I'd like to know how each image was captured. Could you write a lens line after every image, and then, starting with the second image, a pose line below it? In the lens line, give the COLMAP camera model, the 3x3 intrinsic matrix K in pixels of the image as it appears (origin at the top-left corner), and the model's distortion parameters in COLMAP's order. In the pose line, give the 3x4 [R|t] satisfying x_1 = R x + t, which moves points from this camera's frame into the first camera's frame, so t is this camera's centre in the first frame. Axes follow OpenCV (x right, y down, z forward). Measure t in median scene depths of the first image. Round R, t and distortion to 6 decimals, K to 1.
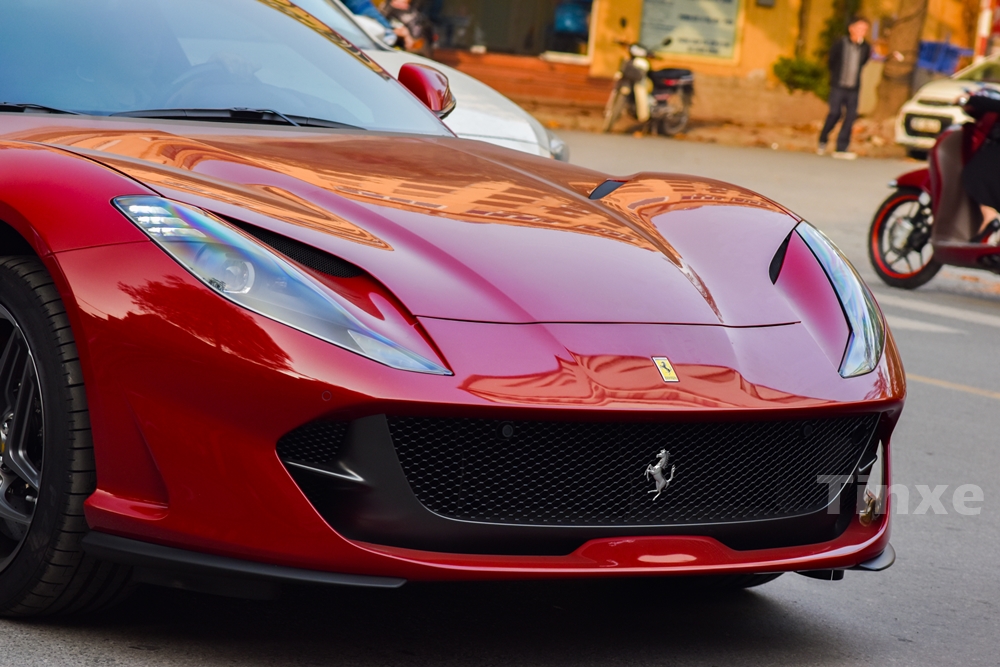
lens RADIAL K [[3774.2, 0, 499.1], [0, 3774.2, 331.5], [0, 0, 1]] dist [0.063943, 0.000000]
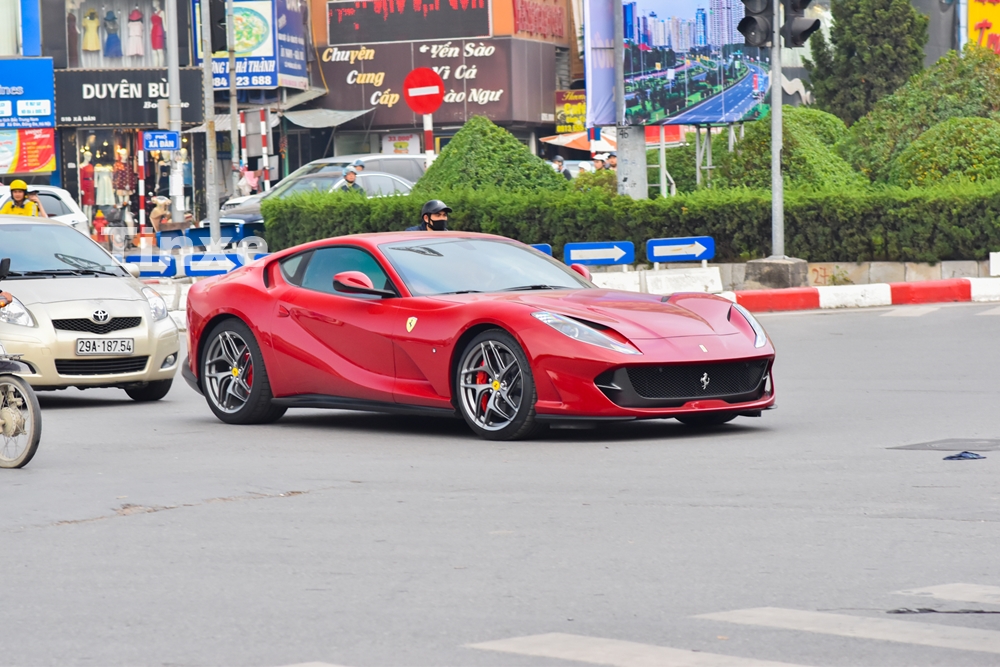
lens RADIAL K [[3774.2, 0, 500.0], [0, 3774.2, 333.8], [0, 0, 1]] dist [0.063943, 0.000000]
pose [[0.993313, -0.100058, 0.057591, -0.316656], [0.102867, 0.993533, -0.048061, 0.135884], [-0.052410, 0.053663, 0.997183, -2.241262]]
